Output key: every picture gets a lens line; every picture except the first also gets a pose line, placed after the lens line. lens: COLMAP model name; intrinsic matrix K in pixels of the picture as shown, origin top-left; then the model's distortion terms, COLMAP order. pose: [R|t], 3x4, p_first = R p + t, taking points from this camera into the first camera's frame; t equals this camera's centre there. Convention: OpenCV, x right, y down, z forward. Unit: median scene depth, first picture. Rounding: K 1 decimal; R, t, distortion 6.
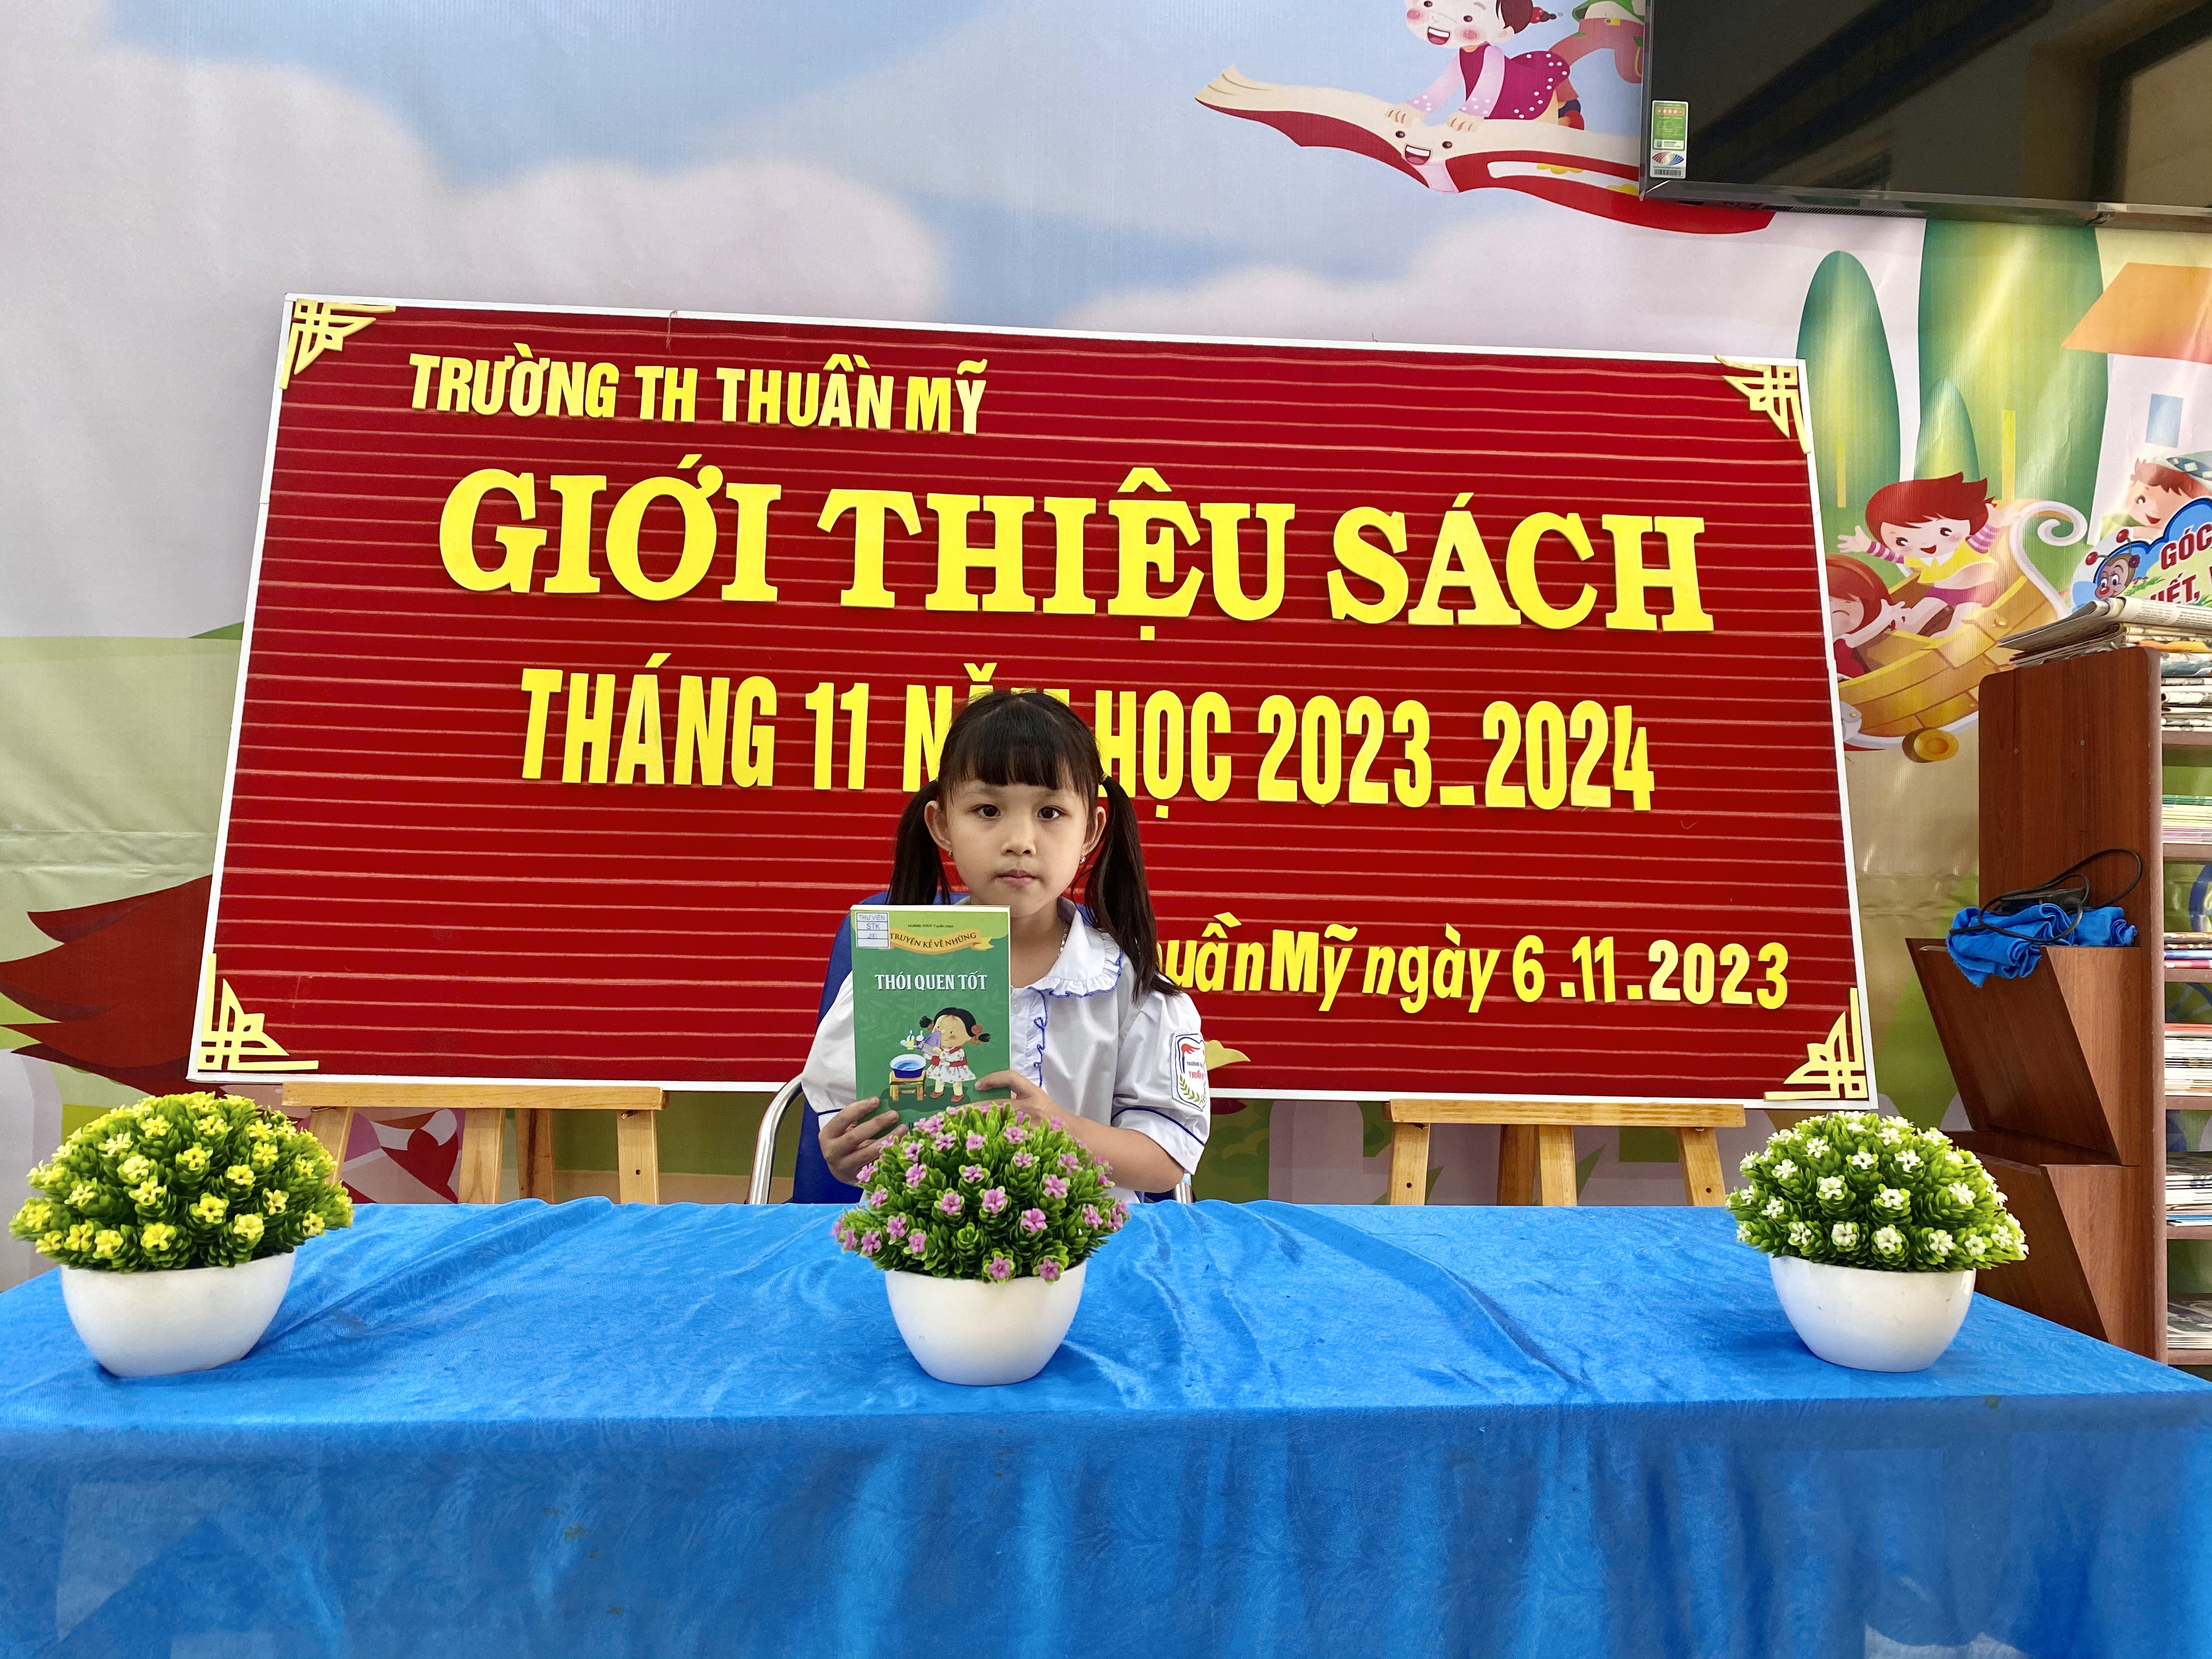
lens RADIAL K [[1681.8, 0, 1110.5], [0, 1681.8, 819.6], [0, 0, 1]] dist [0.021922, -0.015882]
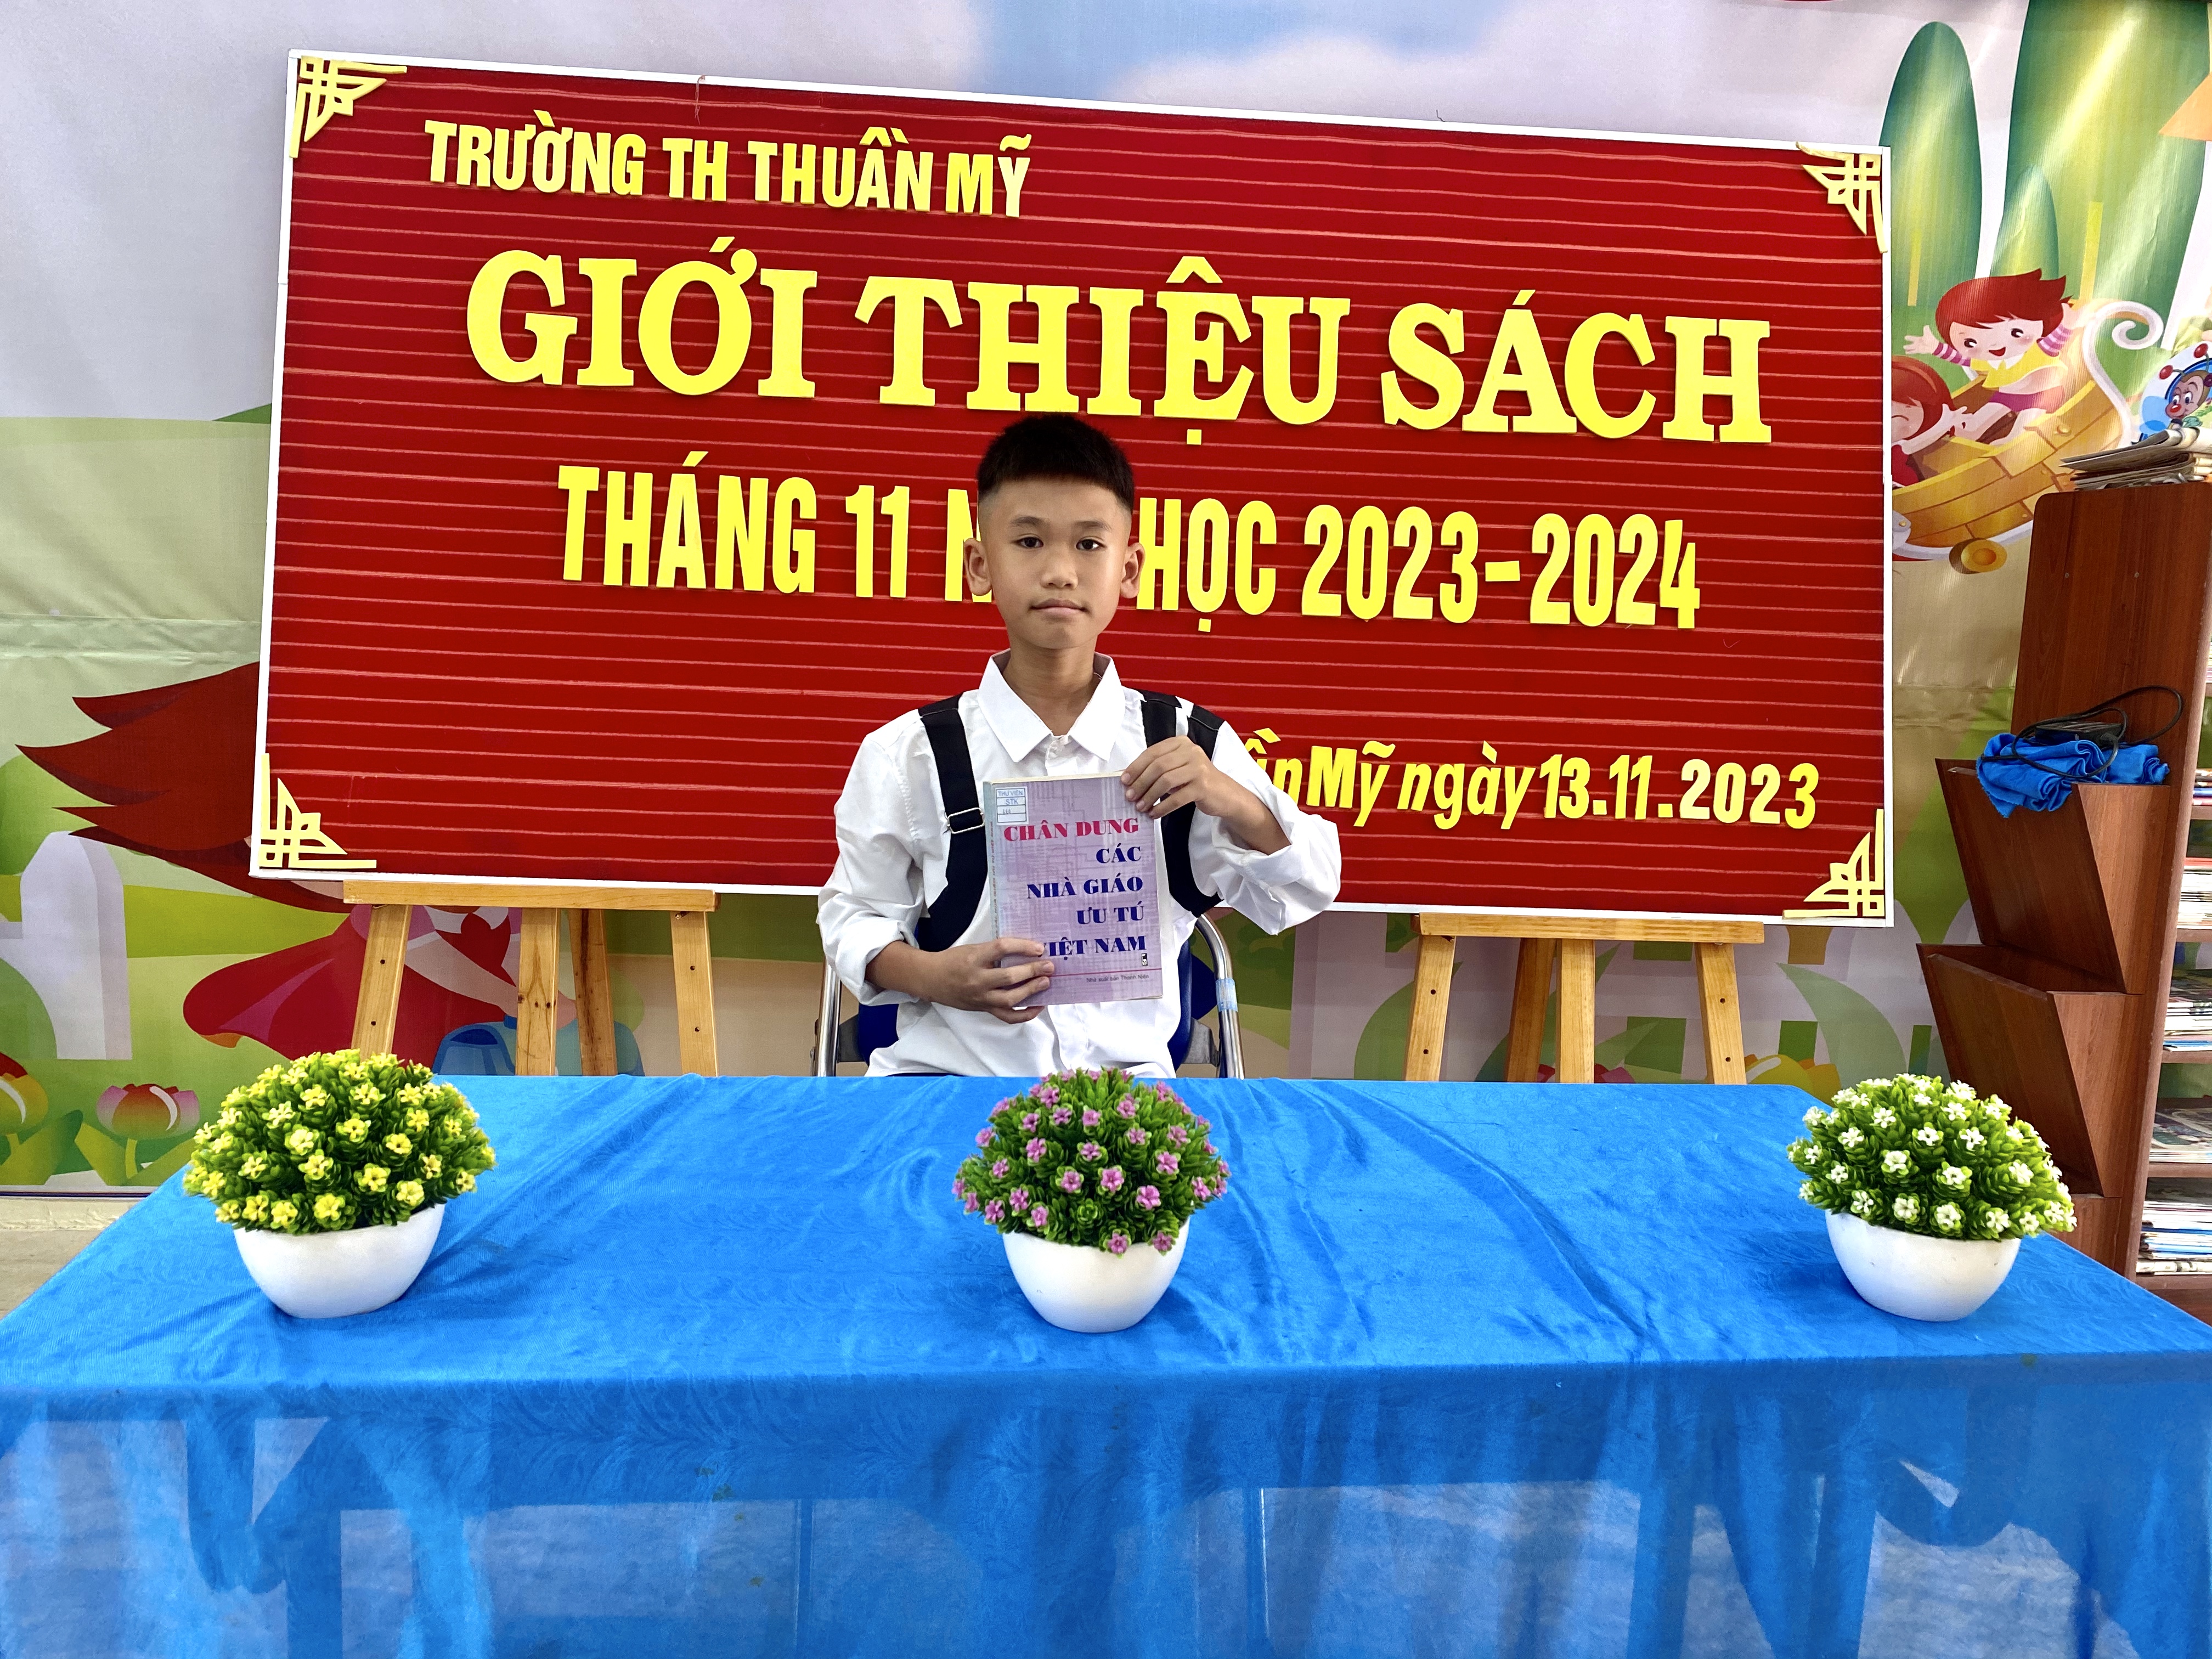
lens RADIAL K [[1681.1, 0, 1108.5], [0, 1681.1, 811.5], [0, 0, 1]] dist [0.016911, -0.010575]
pose [[0.999839, 0.017757, 0.002541, -0.026690], [-0.017930, 0.985332, 0.169701, -0.062164], [0.000509, -0.169719, 0.985492, -0.000815]]
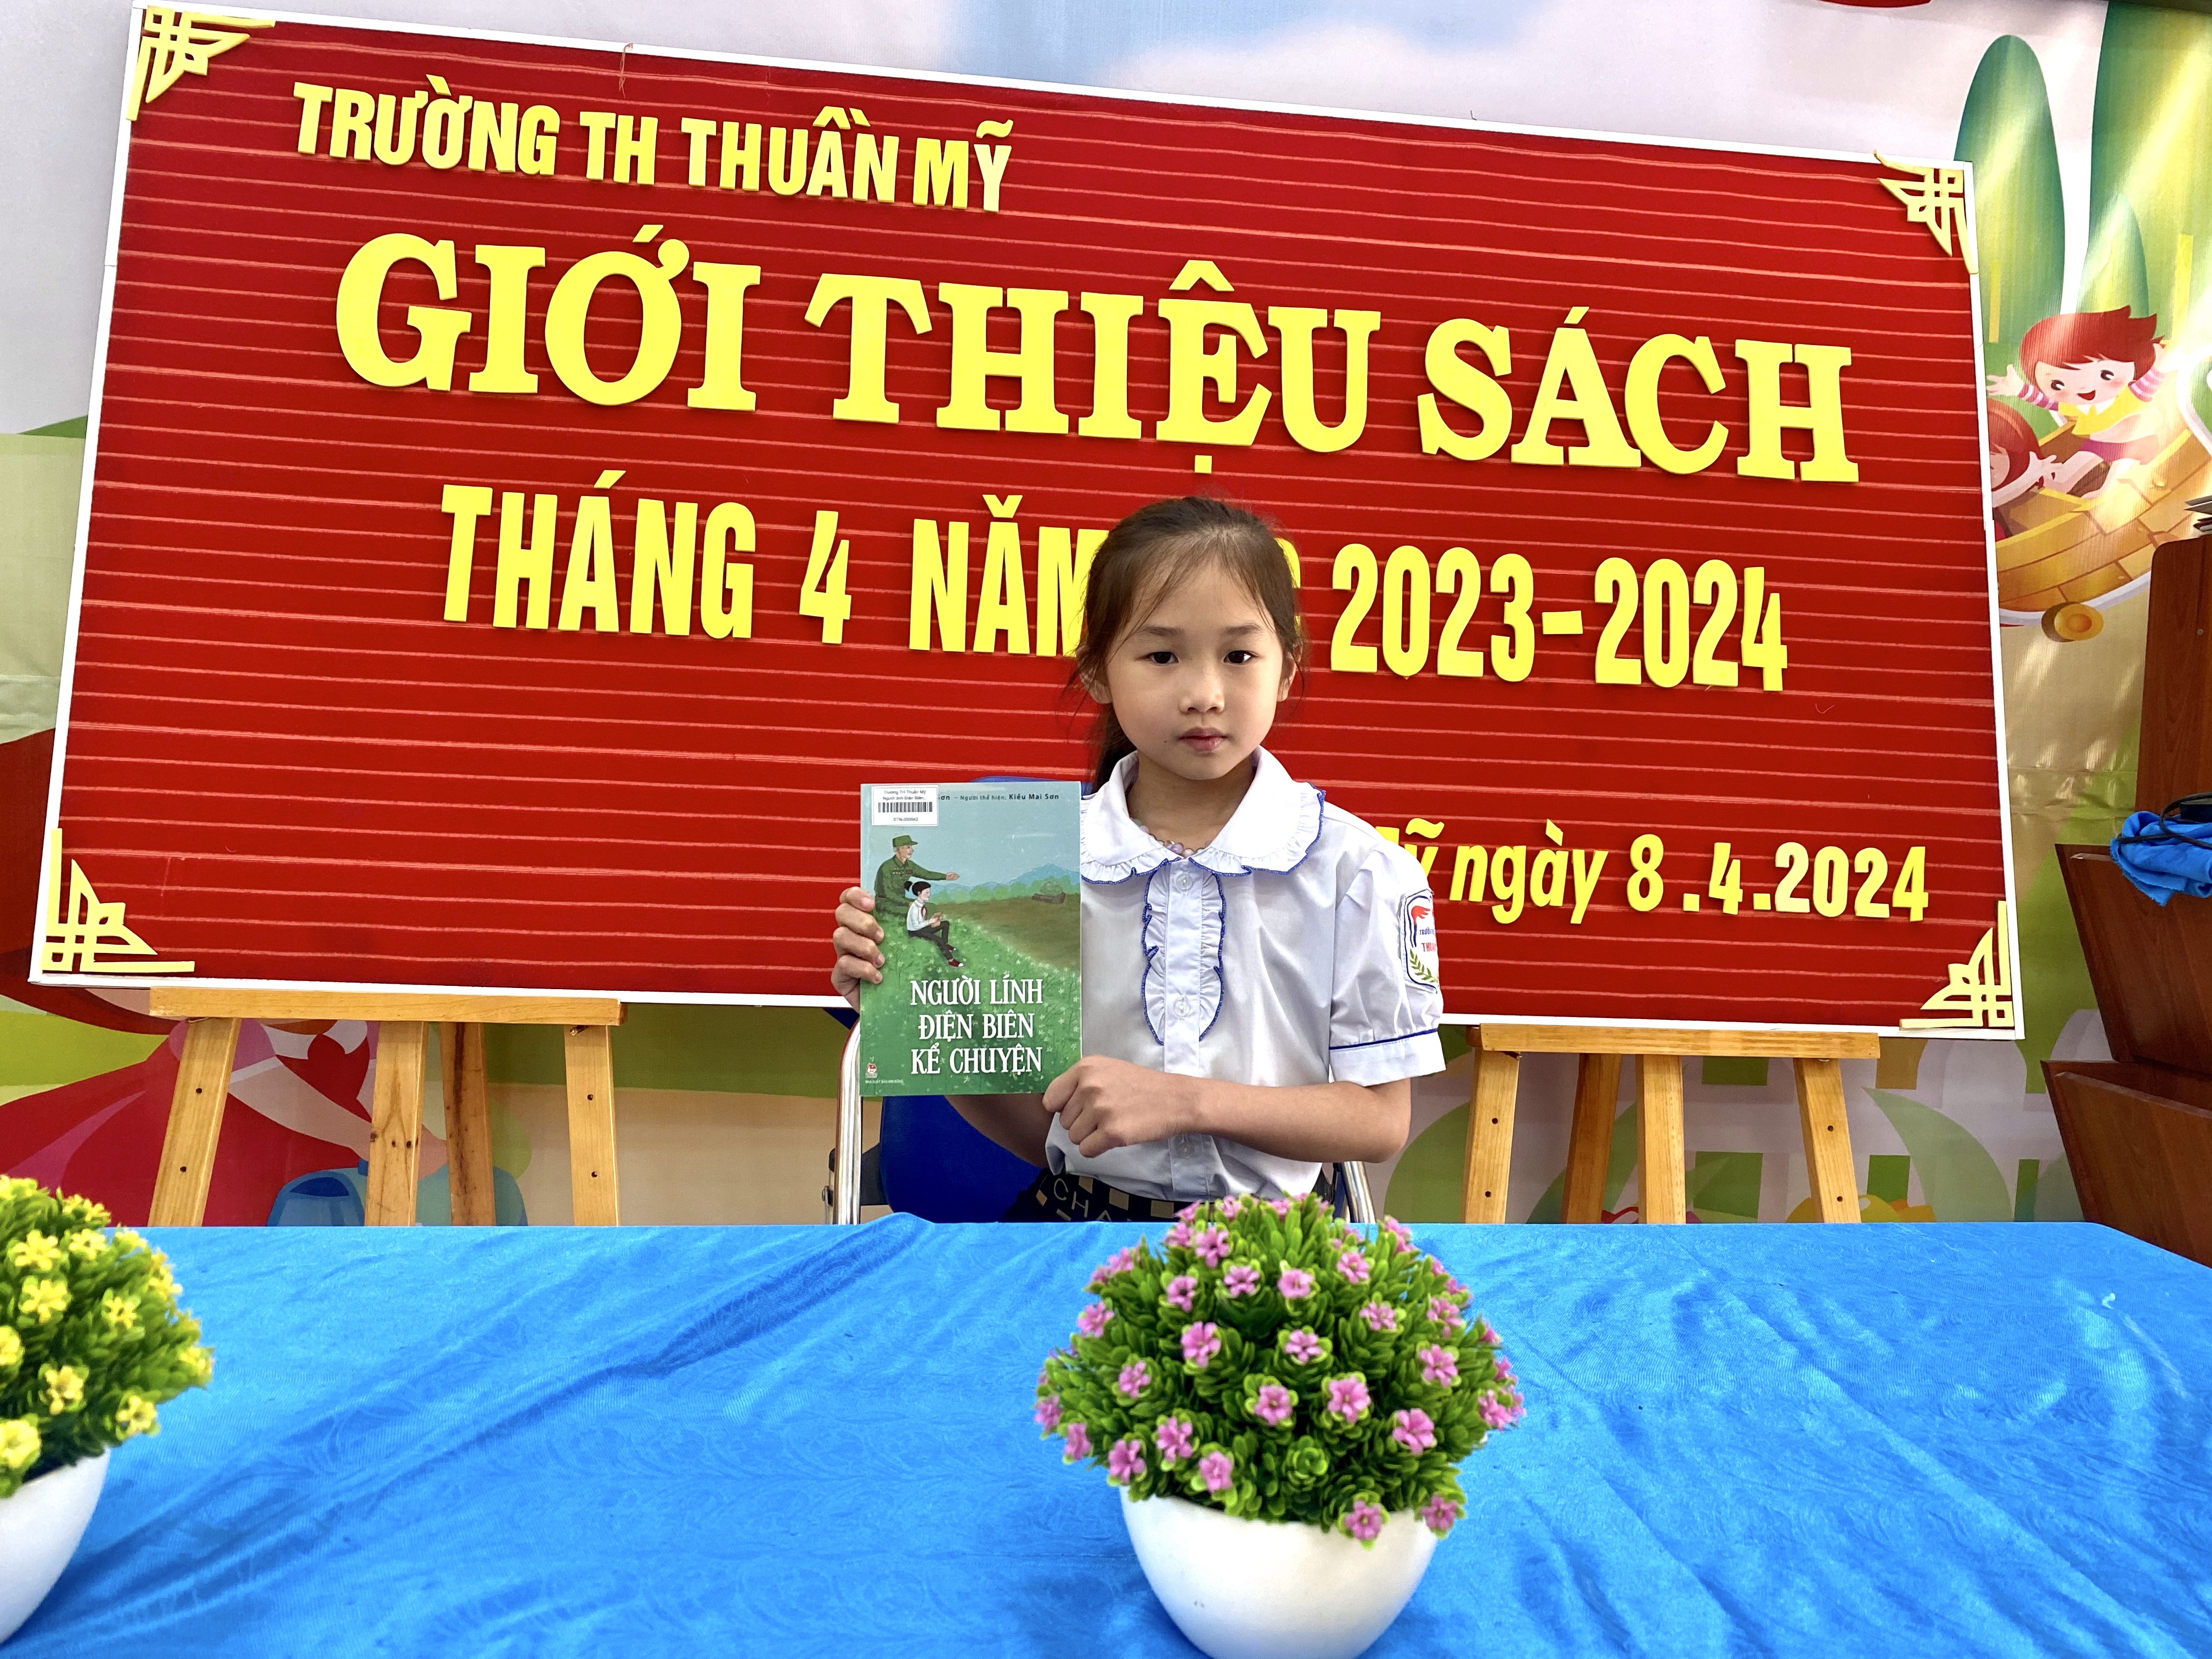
lens RADIAL K [[1694.2, 0, 1114.6], [0, 1694.2, 817.9], [0, 0, 1]] dist [0.009035, 0.001235]
pose [[0.998506, 0.019439, 0.051070, -0.062260], [-0.023711, 0.996146, 0.084439, -0.006069], [-0.049232, -0.085524, 0.995119, 0.152403]]
